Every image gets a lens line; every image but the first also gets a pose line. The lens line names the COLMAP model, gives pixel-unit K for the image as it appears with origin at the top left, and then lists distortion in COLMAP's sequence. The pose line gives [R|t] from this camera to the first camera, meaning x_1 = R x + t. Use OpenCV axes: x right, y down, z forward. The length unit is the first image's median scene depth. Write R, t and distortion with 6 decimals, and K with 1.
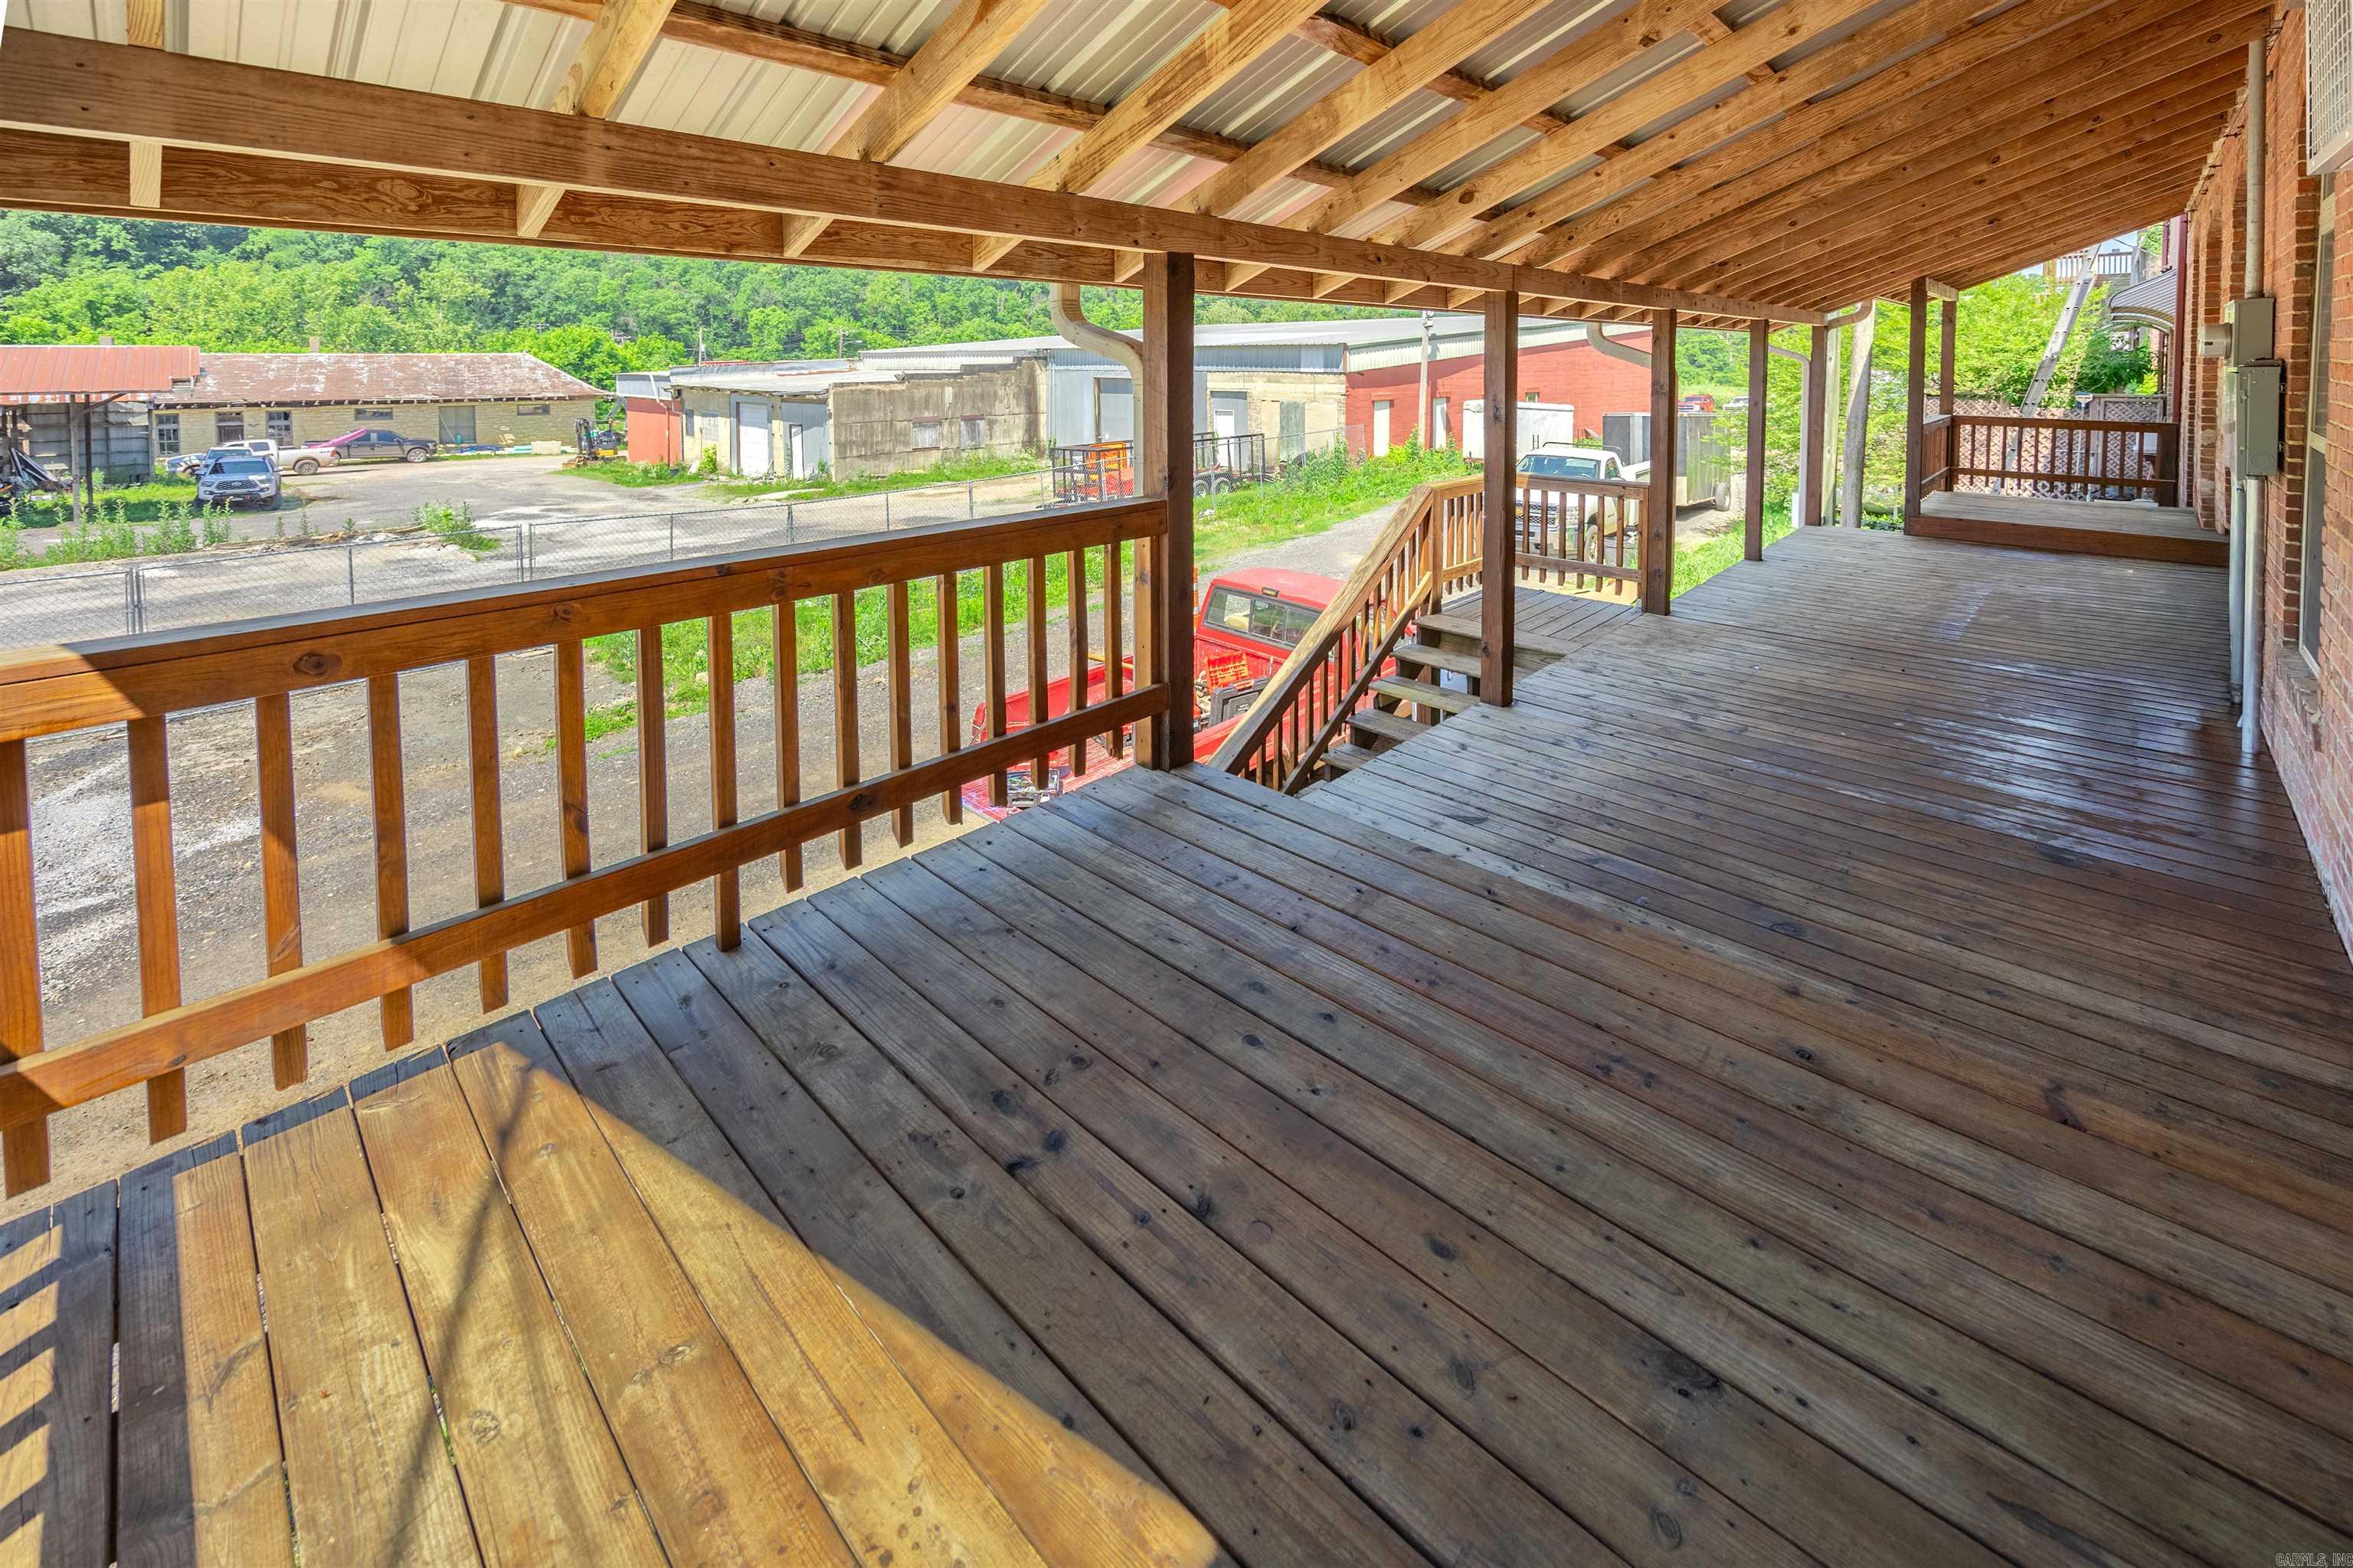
lens RADIAL K [[889.6, 0, 1176.5], [0, 889.6, 784.0], [0, 0, 1]] dist [-0.002371, -0.000154]
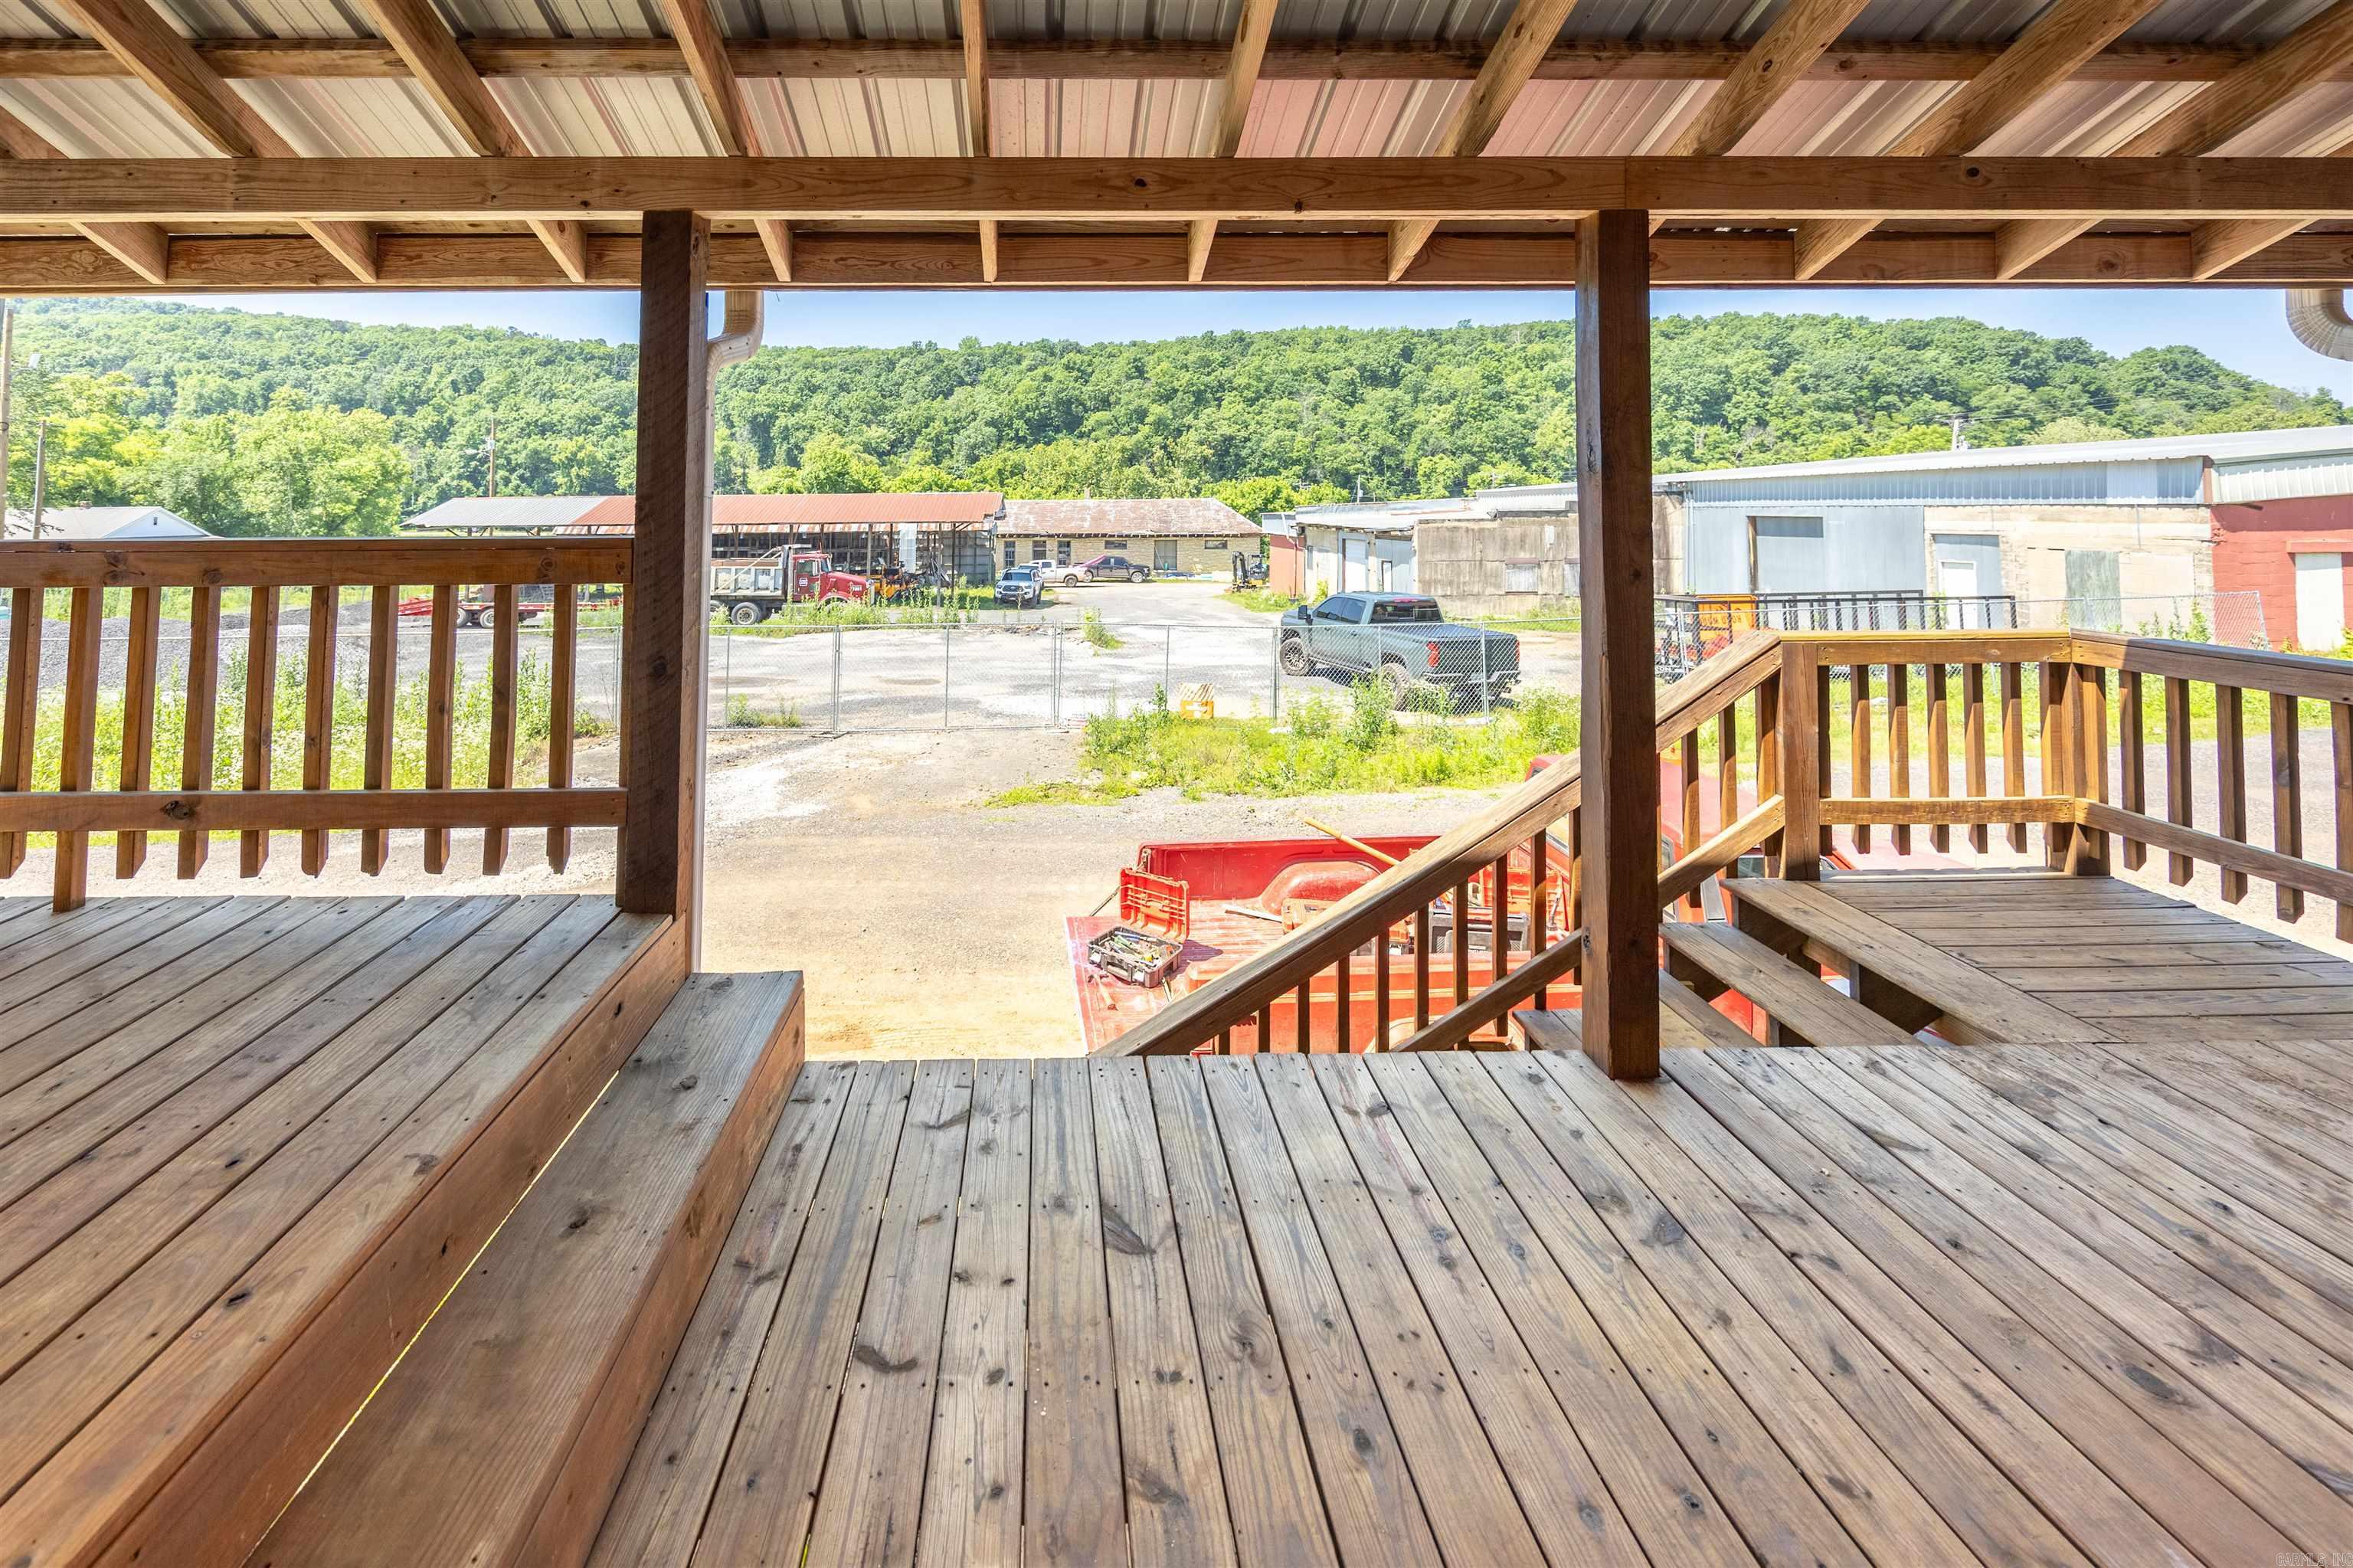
lens RADIAL K [[943.0, 0, 1176.5], [0, 943.0, 784.0], [0, 0, 1]] dist [-0.001680, -0.000073]
pose [[0.703378, 0.189196, -0.685174, 0.161035], [-0.306034, 0.950617, -0.051671, -0.042025], [0.641563, 0.246031, 0.726544, 0.144767]]
